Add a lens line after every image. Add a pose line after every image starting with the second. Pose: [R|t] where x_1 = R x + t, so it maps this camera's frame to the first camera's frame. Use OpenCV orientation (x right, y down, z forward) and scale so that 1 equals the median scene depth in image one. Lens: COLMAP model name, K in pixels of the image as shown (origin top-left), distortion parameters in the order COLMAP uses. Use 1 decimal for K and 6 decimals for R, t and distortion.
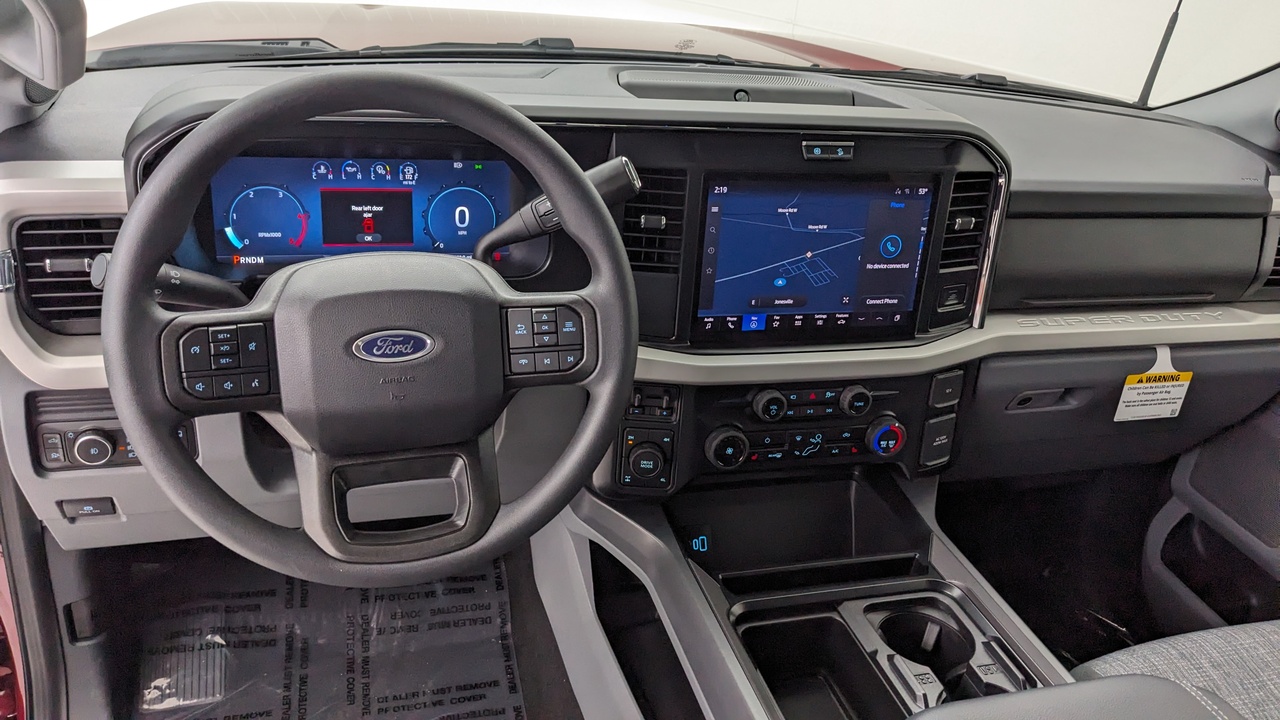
lens RADIAL K [[799.5, 0, 640.0], [0, 799.5, 360.0], [0, 0, 1]] dist [-0.082675, 0.001124]
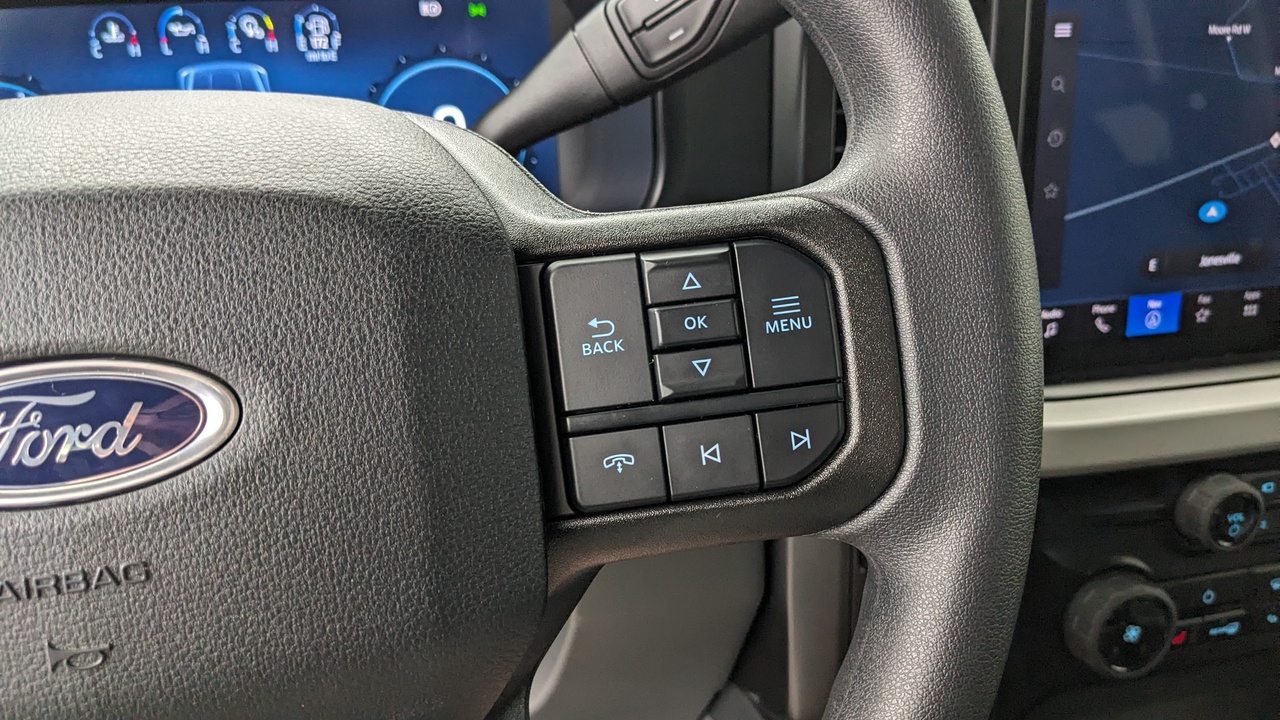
lens RADIAL K [[988.0, 0, 683.0], [0, 988.0, 358.5], [0, 0, 1]] dist [-0.046979, 0.001476]
pose [[0.995502, -0.075724, -0.056933, -0.076987], [0.071415, 0.994679, -0.074254, -0.004036], [0.062253, 0.069854, 0.995613, 0.497788]]
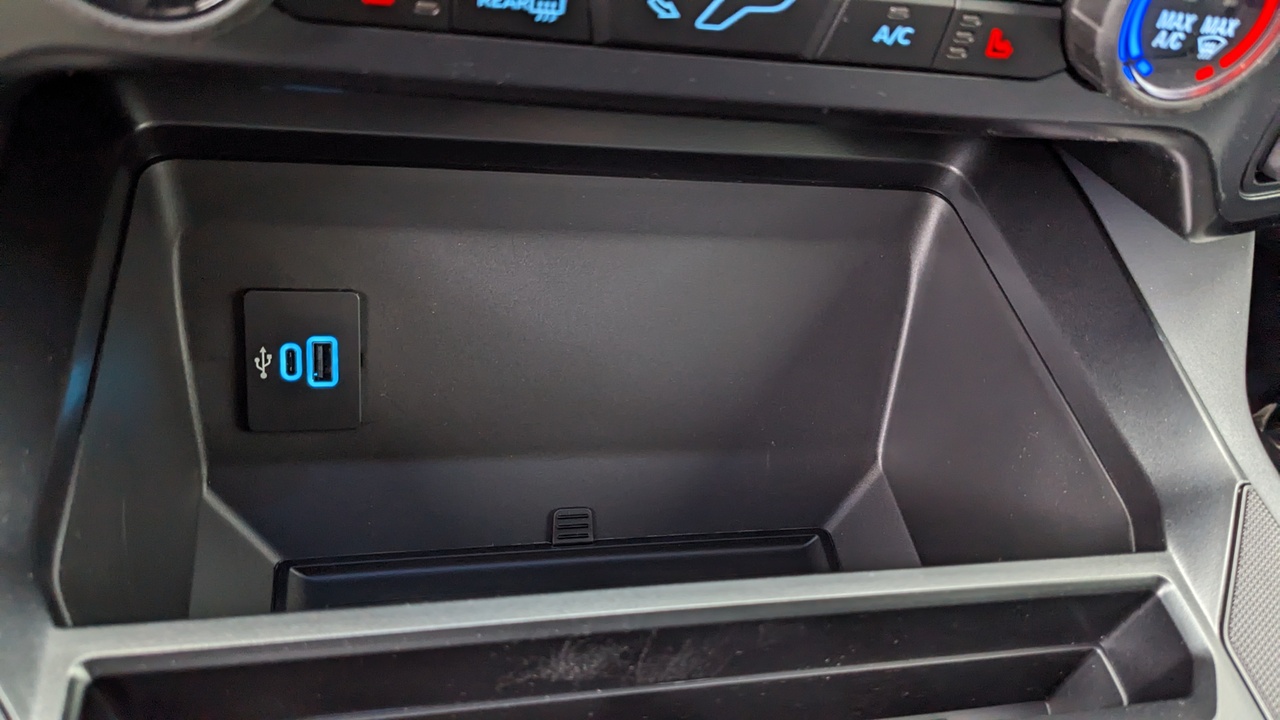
lens RADIAL K [[1059.3, 0, 640.0], [0, 1059.3, 360.0], [0, 0, 1]] dist [-0.002318, -0.017671]
pose [[0.992491, 0.115485, 0.040303, 0.205766], [-0.122282, 0.929066, 0.349119, 0.116144], [0.002874, -0.351426, 0.936211, 0.821765]]
